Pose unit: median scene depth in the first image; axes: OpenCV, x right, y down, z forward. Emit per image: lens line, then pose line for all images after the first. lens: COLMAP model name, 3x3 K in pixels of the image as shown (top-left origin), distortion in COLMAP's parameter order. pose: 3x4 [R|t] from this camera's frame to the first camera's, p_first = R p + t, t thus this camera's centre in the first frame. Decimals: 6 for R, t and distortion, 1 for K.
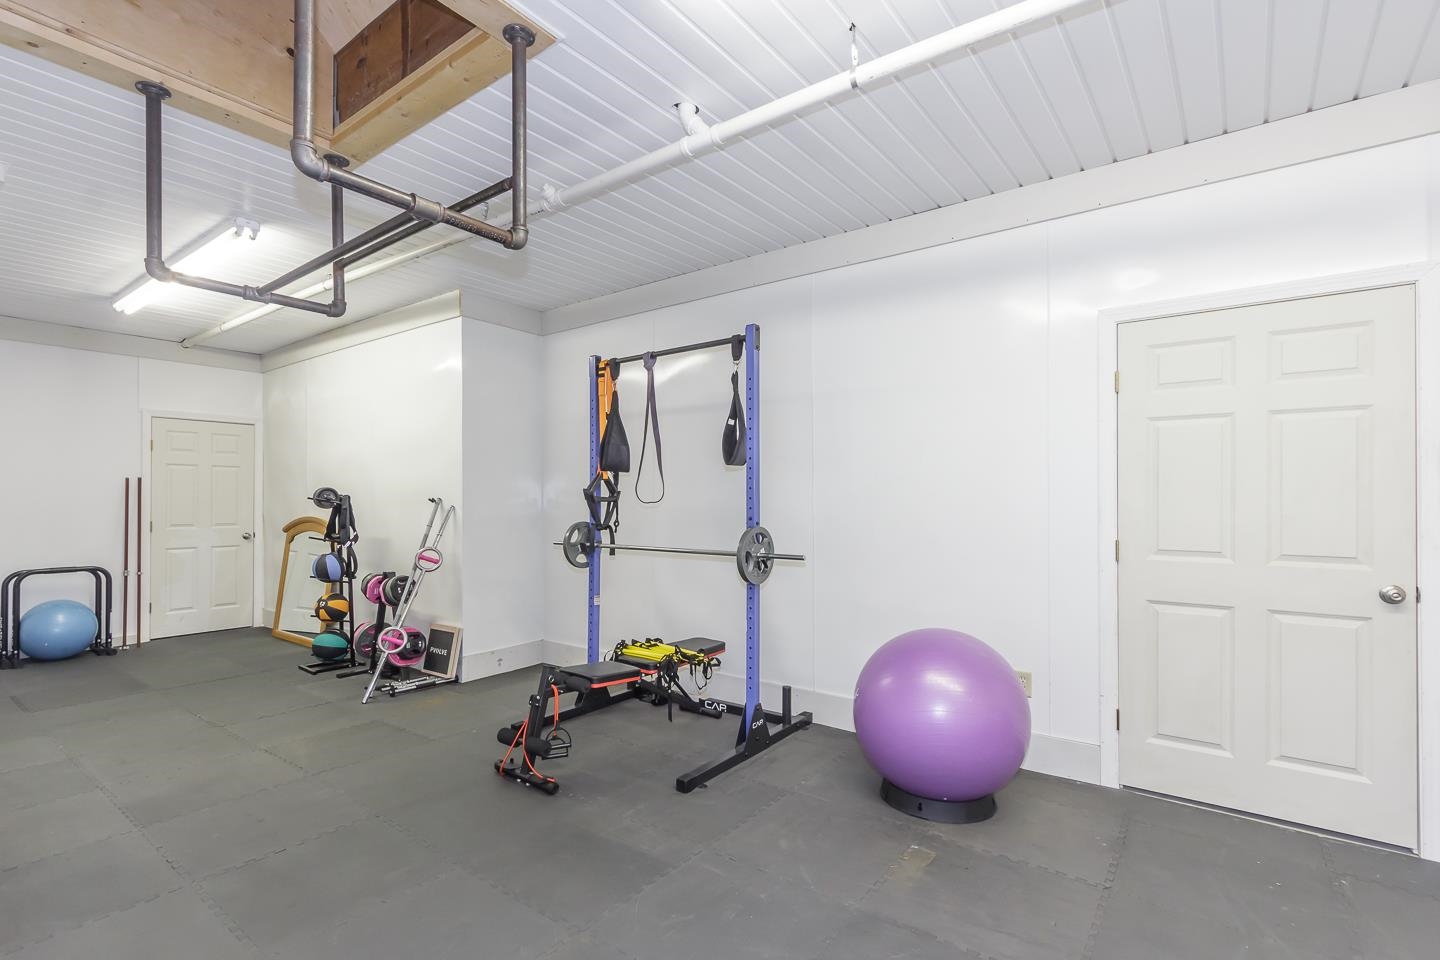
lens RADIAL K [[667.7, 0, 720.6], [0, 667.7, 490.7], [0, 0, 1]] dist [-0.018602, -0.000473]
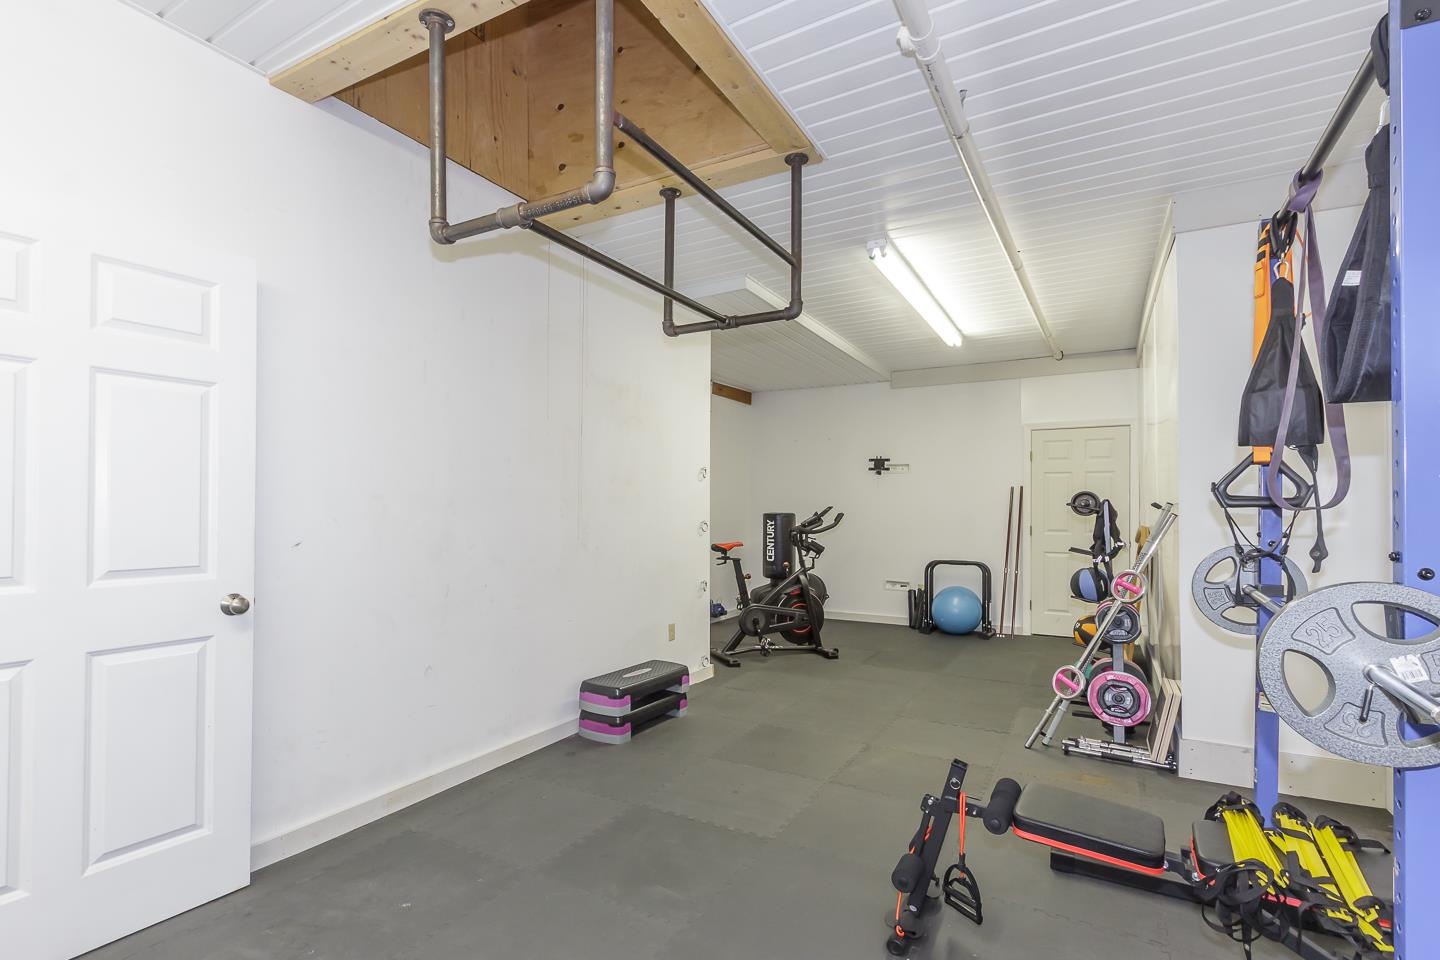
lens RADIAL K [[667.7, 0, 713.7], [0, 667.7, 489.5], [0, 0, 1]] dist [-0.018602, -0.000473]
pose [[0.079097, -0.027476, -0.996488, 0.229397], [0.017453, 0.999505, -0.026174, 0.006840], [0.996714, -0.015322, 0.079537, 0.447151]]
